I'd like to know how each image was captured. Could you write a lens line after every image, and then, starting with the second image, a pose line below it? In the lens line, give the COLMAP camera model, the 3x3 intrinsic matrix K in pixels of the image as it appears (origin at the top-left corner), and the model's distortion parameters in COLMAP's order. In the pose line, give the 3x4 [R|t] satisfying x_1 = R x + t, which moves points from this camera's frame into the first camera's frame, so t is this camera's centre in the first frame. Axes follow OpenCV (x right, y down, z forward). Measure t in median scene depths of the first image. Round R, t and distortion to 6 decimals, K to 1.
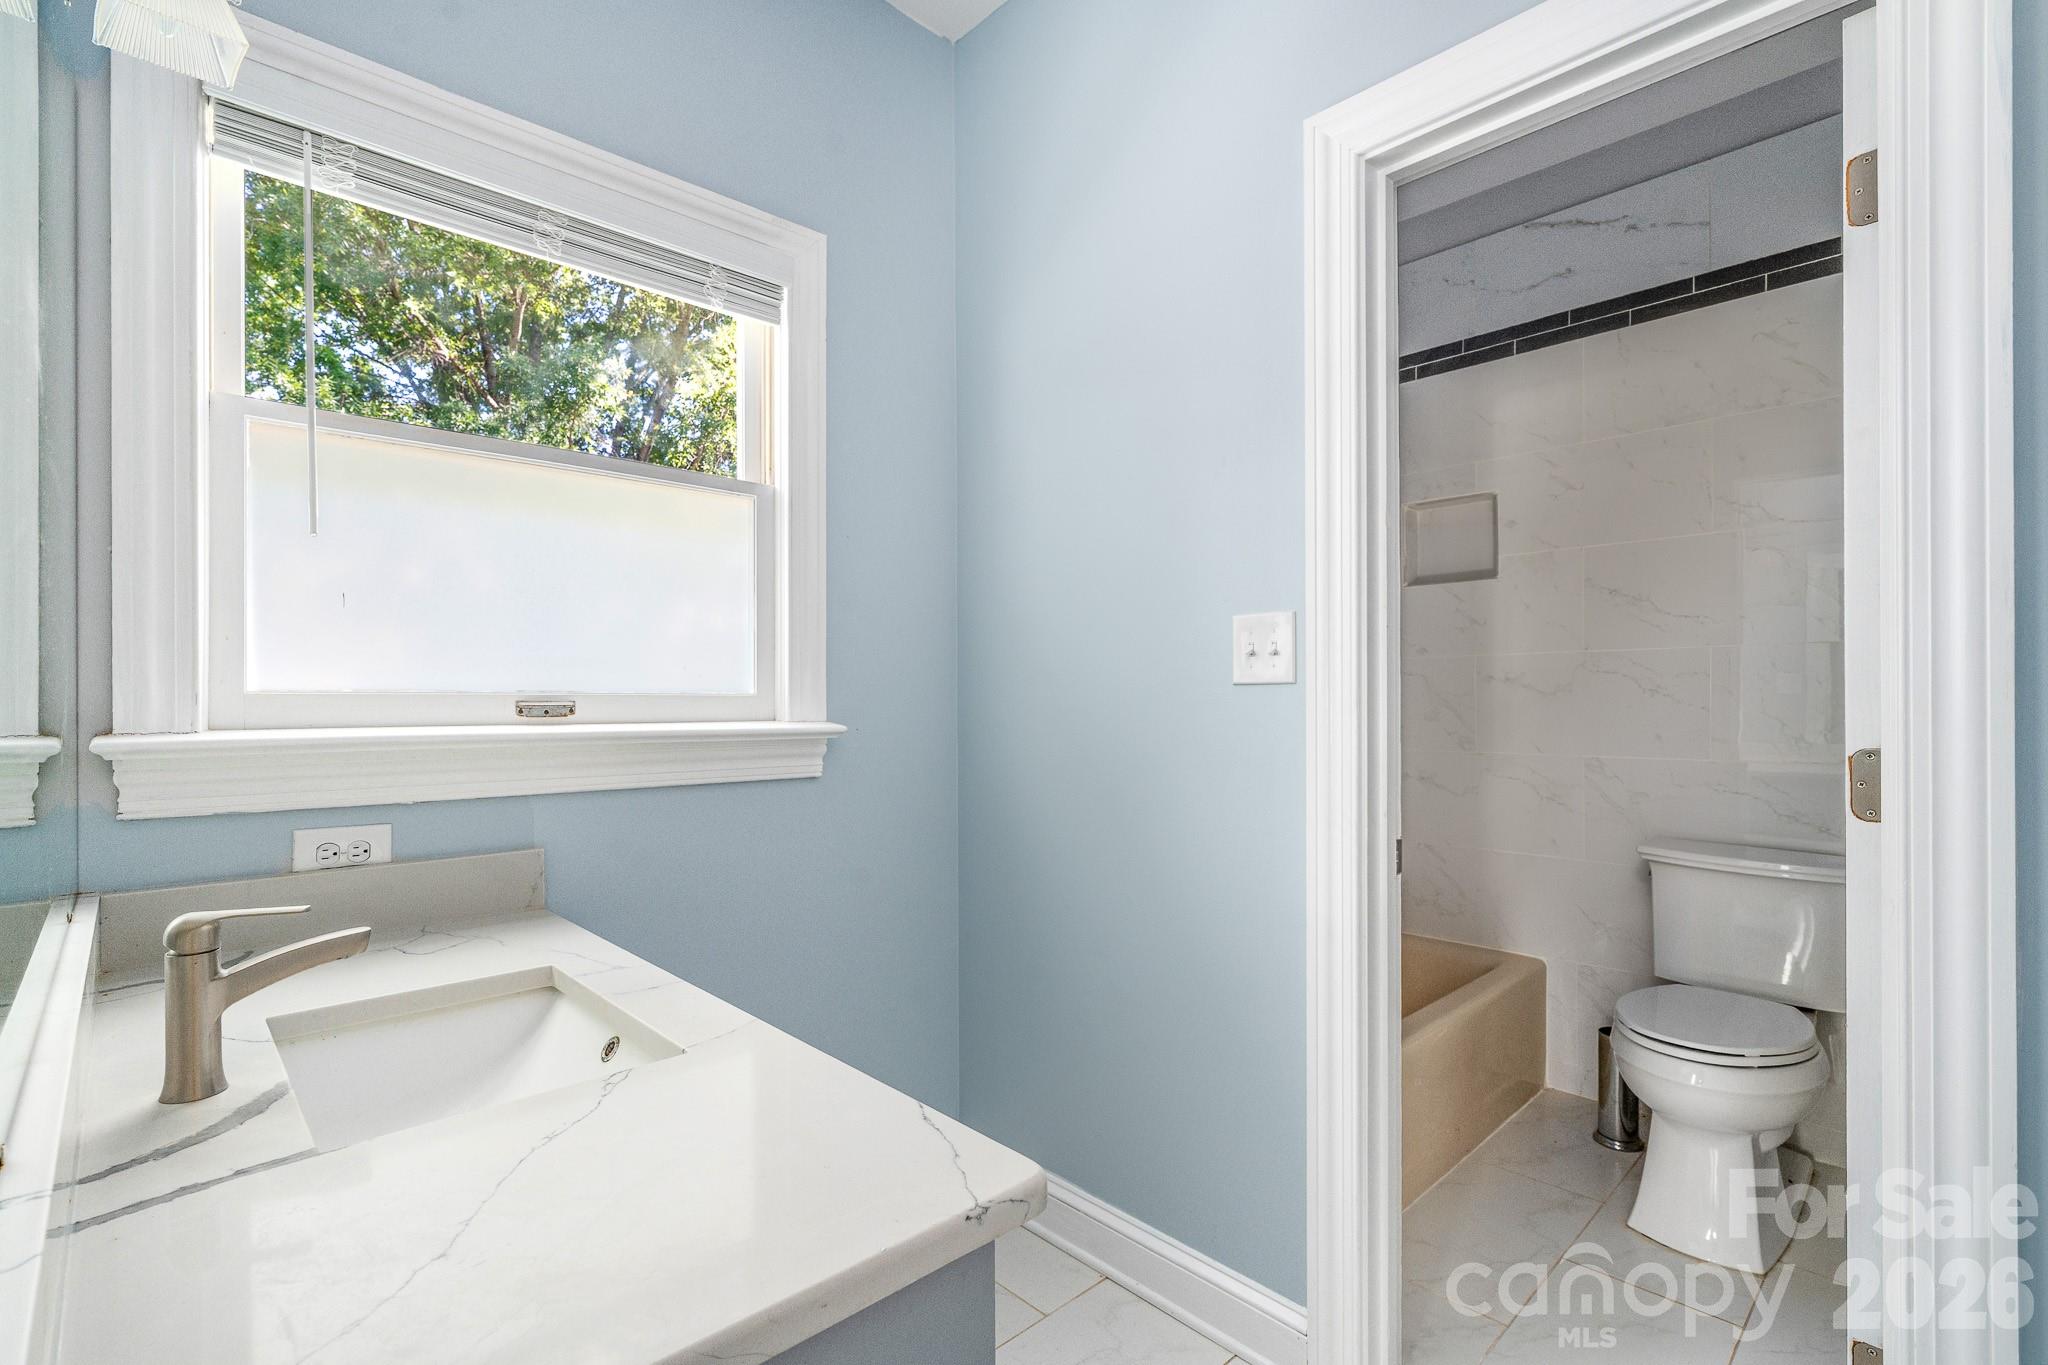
lens RADIAL K [[932.4, 0, 1024.0], [0, 932.4, 695.9], [0, 0, 1]] dist [-0.000337, -0.000012]
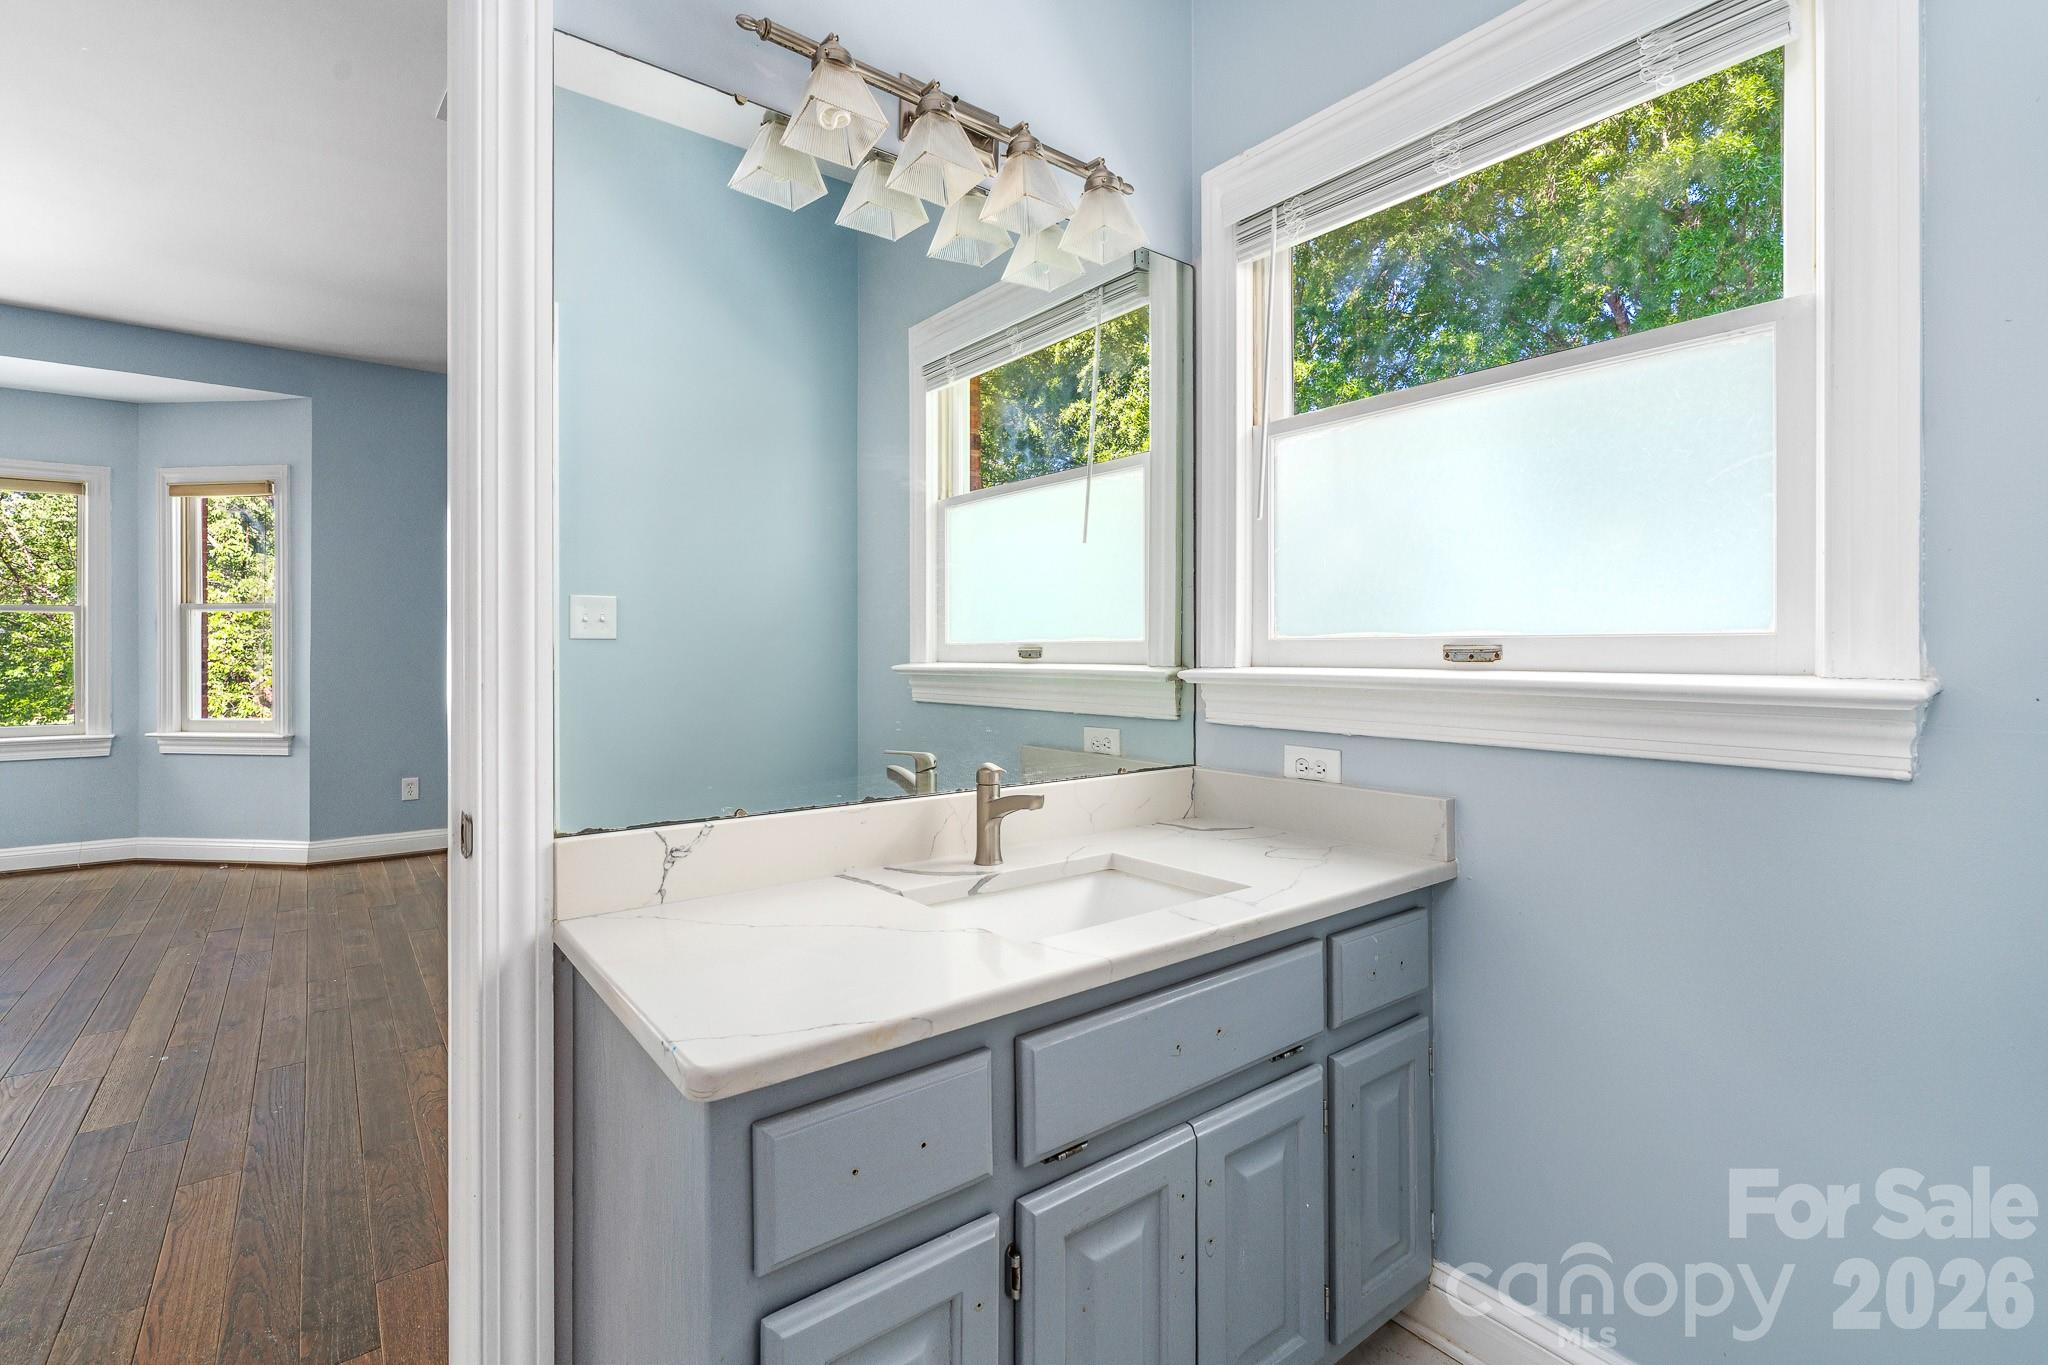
lens RADIAL K [[932.4, 0, 1025.5], [0, 932.4, 640.8], [0, 0, 1]] dist [-0.000337, -0.000012]
pose [[-0.094052, -0.006049, -0.995549, 0.473568], [0.012412, 0.999897, -0.007248, 0.002711], [0.995490, -0.013039, -0.093967, 0.657001]]
